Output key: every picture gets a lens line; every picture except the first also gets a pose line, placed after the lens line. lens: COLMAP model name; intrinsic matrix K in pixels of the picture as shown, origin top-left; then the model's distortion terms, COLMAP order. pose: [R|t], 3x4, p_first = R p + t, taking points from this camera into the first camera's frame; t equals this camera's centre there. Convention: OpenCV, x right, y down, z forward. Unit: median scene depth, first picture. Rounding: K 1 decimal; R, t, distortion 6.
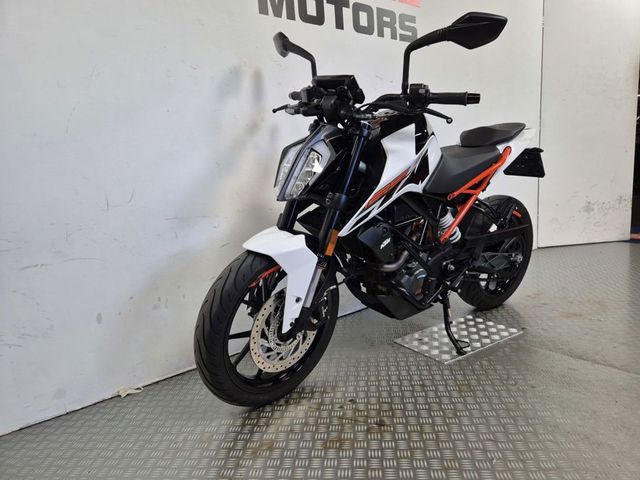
lens RADIAL K [[412.5, 0, 313.9], [0, 412.5, 240.2], [0, 0, 1]] dist [0.034330, -0.021364]
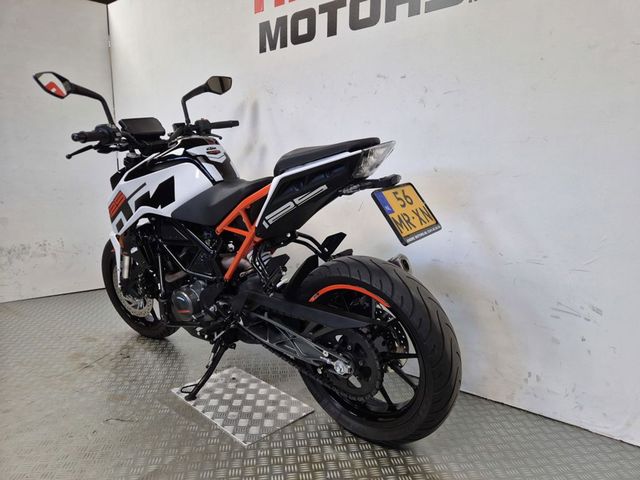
lens RADIAL K [[451.8, 0, 319.3], [0, 451.8, 233.4], [0, 0, 1]] dist [0.052469, 0.002739]
pose [[0.241452, 0.180507, -0.953477, 1.156878], [-0.186560, 0.972854, 0.136932, -0.241112], [0.952311, 0.144818, 0.268573, 0.833131]]
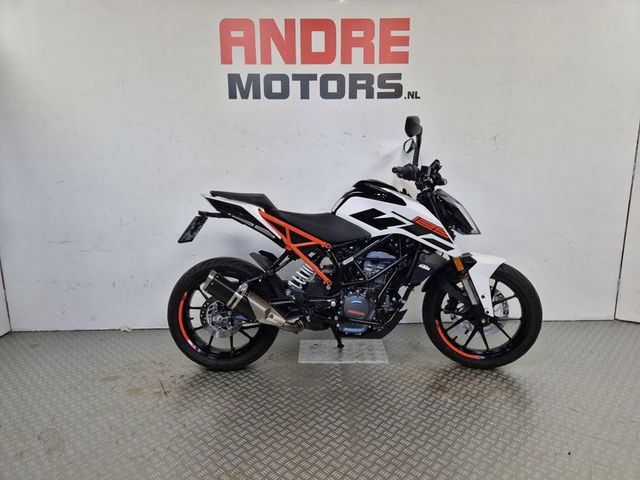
lens RADIAL K [[412.5, 0, 325.4], [0, 412.5, 241.1], [0, 0, 1]] dist [0.034330, -0.021364]
pose [[0.812624, 0.171238, -0.557064, 0.936787], [-0.145188, 0.985206, 0.091051, -0.230335], [0.564414, 0.006889, 0.825463, 0.026002]]
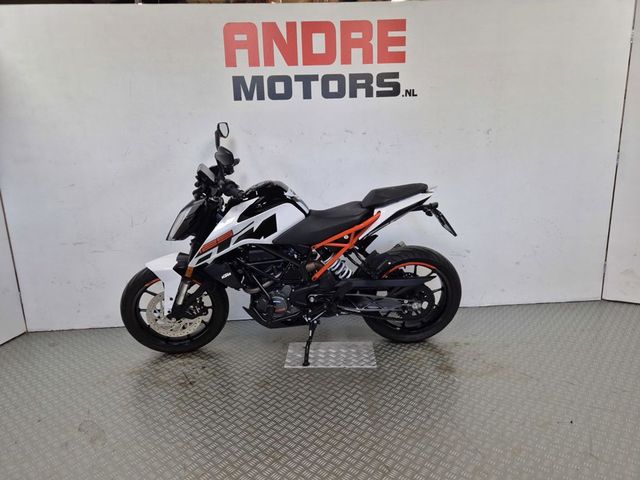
lens RADIAL K [[412.5, 0, 320.6], [0, 412.5, 240.1], [0, 0, 1]] dist [0.034330, -0.021364]
pose [[0.833150, 0.156047, -0.530575, 0.908939], [-0.117552, 0.987413, 0.105817, -0.235212], [0.540409, -0.025792, 0.841007, -0.067531]]
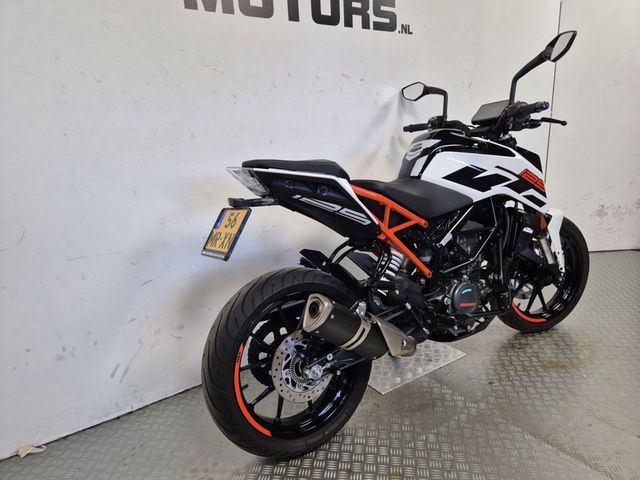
lens RADIAL K [[412.5, 0, 310.2], [0, 412.5, 238.8], [0, 0, 1]] dist [0.034330, -0.021364]
pose [[0.998111, 0.027141, -0.055113, 0.165735], [-0.022380, 0.996109, 0.085244, -0.152814], [0.057212, -0.083850, 0.994835, 0.138988]]
